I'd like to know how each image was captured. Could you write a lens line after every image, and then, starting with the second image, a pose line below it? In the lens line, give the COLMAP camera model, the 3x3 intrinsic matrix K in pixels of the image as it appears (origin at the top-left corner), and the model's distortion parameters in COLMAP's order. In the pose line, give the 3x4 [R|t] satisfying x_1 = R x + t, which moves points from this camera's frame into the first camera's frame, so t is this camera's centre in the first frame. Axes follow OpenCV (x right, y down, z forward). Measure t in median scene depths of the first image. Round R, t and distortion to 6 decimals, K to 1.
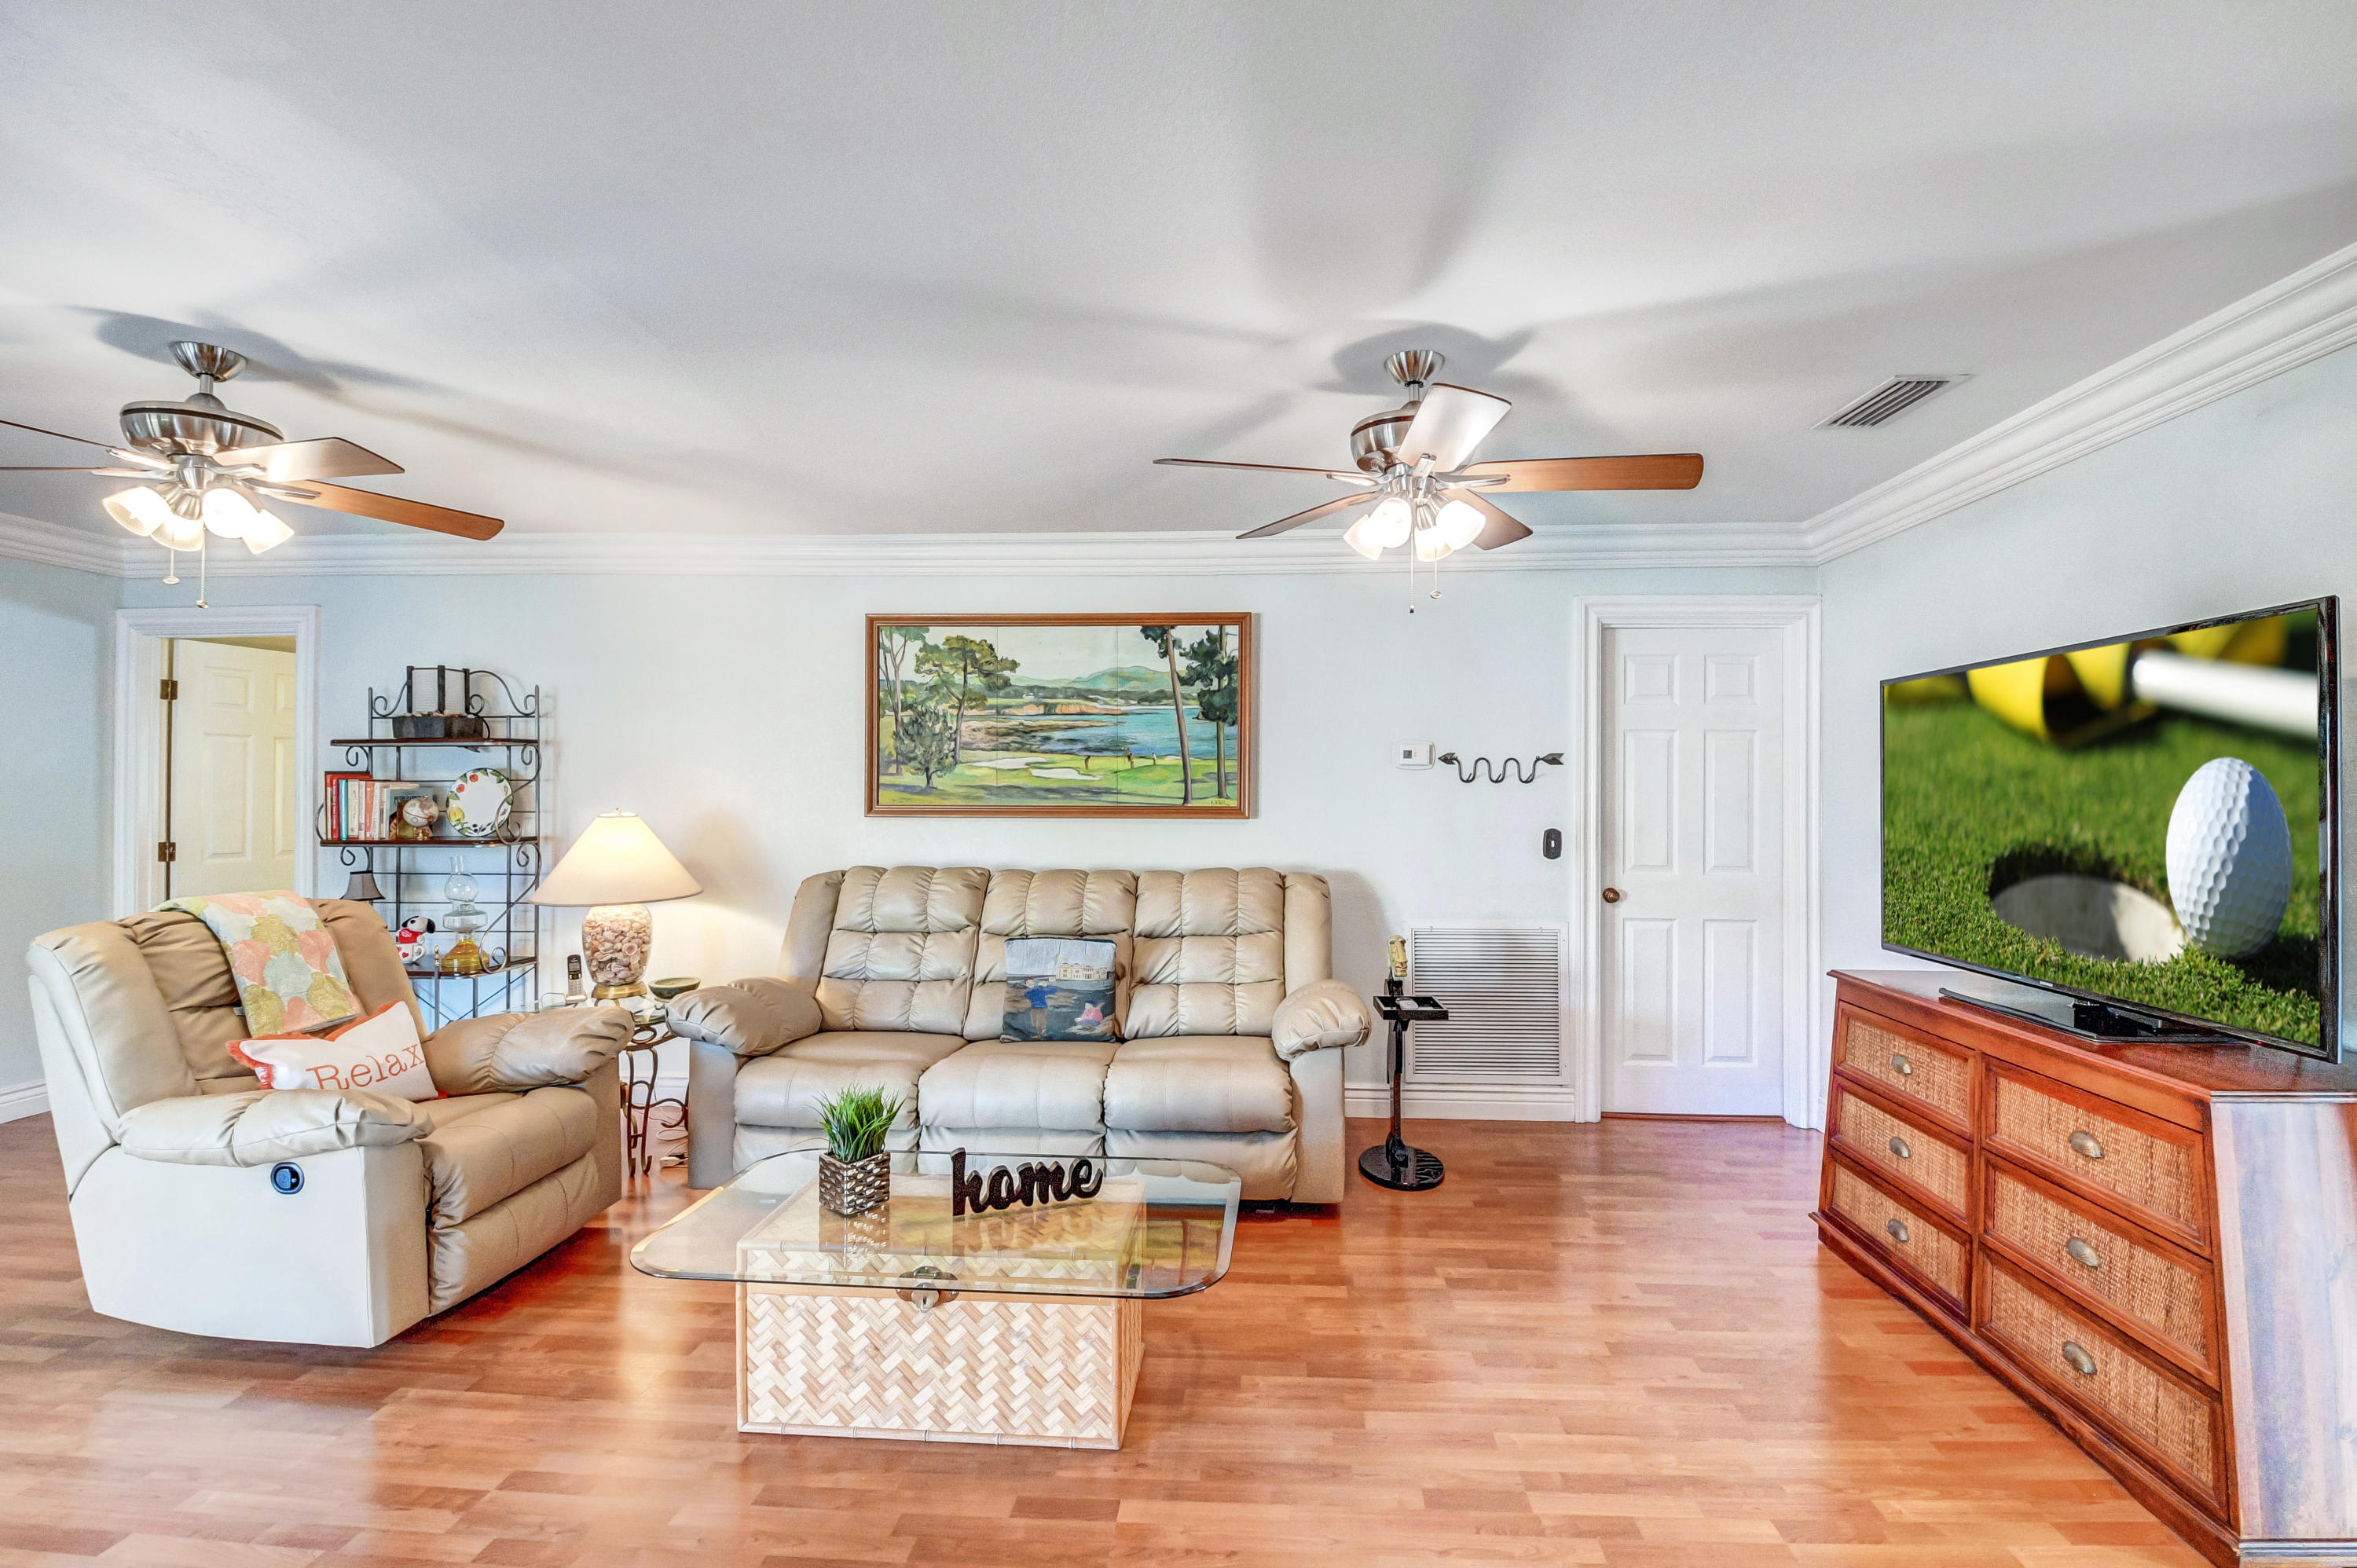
lens RADIAL K [[1044.0, 0, 1223.0], [0, 1044.0, 786.5], [0, 0, 1]] dist [0.025687, -0.034660]
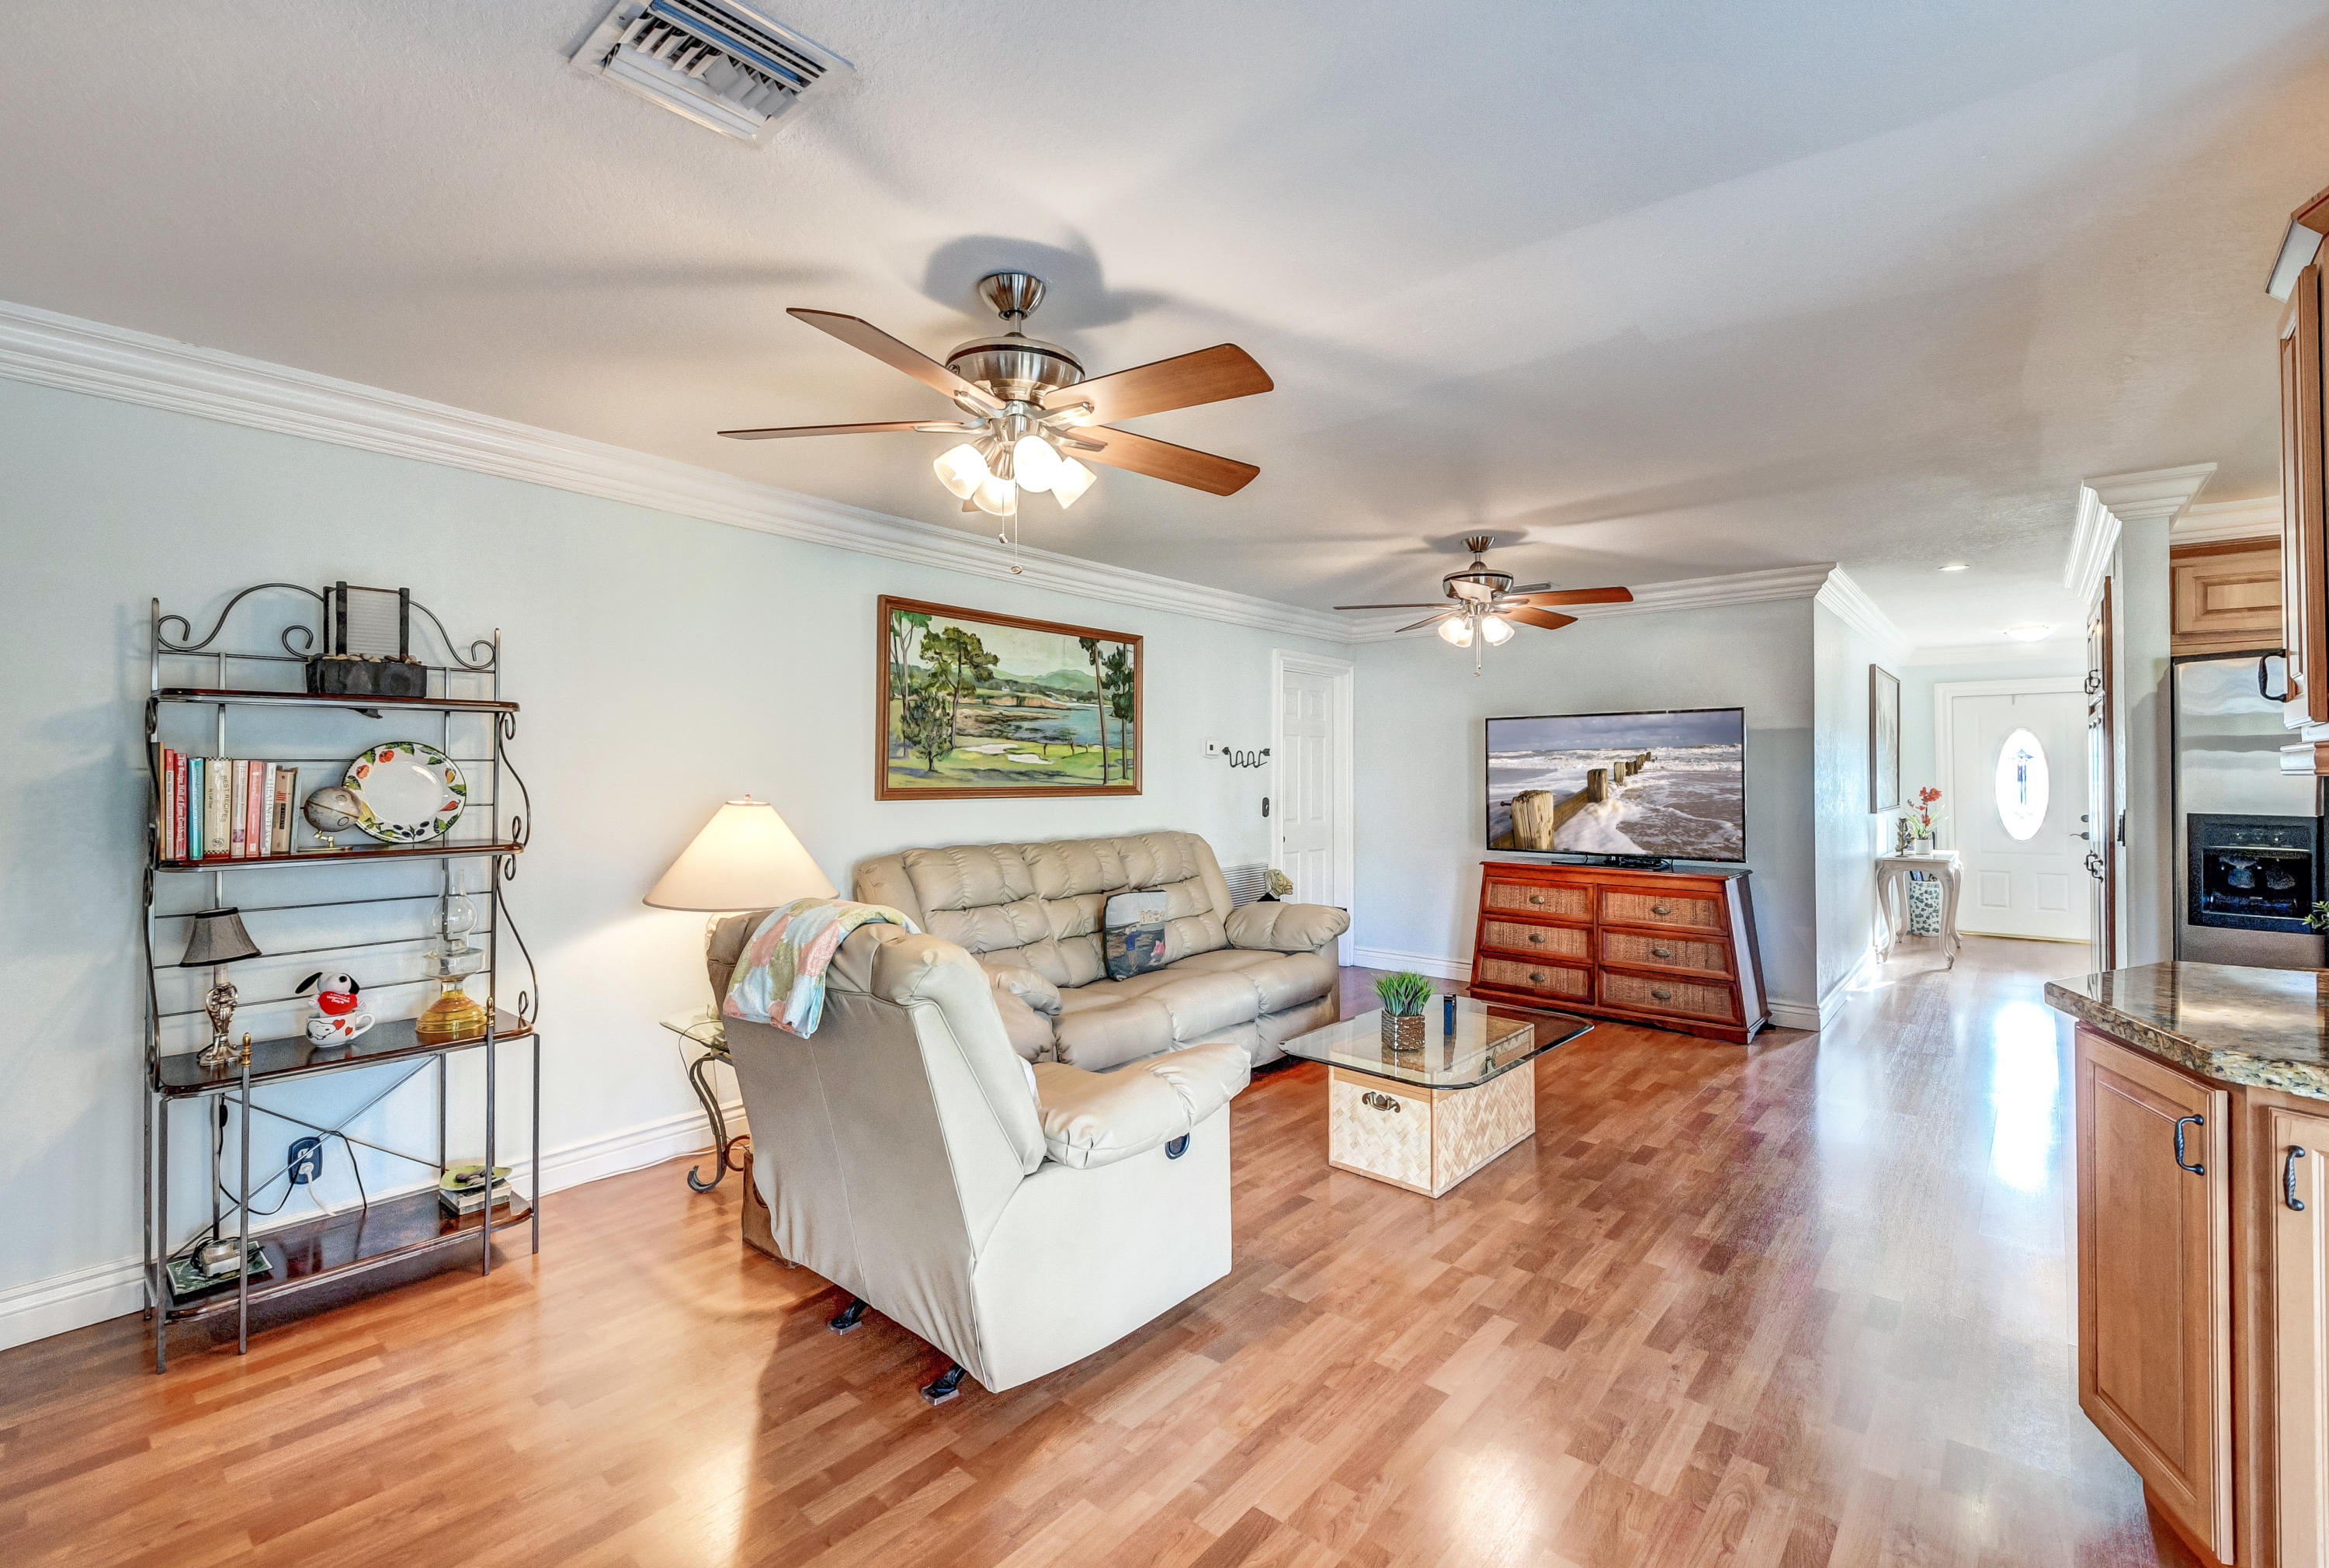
lens RADIAL K [[1019.8, 0, 1164.7], [0, 1019.8, 763.0], [0, 0, 1]] dist [0.029830, -0.000277]
pose [[0.612309, 0.006668, 0.790591, -0.954124], [-0.001902, 0.999974, -0.006961, -0.000004], [-0.790617, 0.002758, 0.612305, 0.200955]]
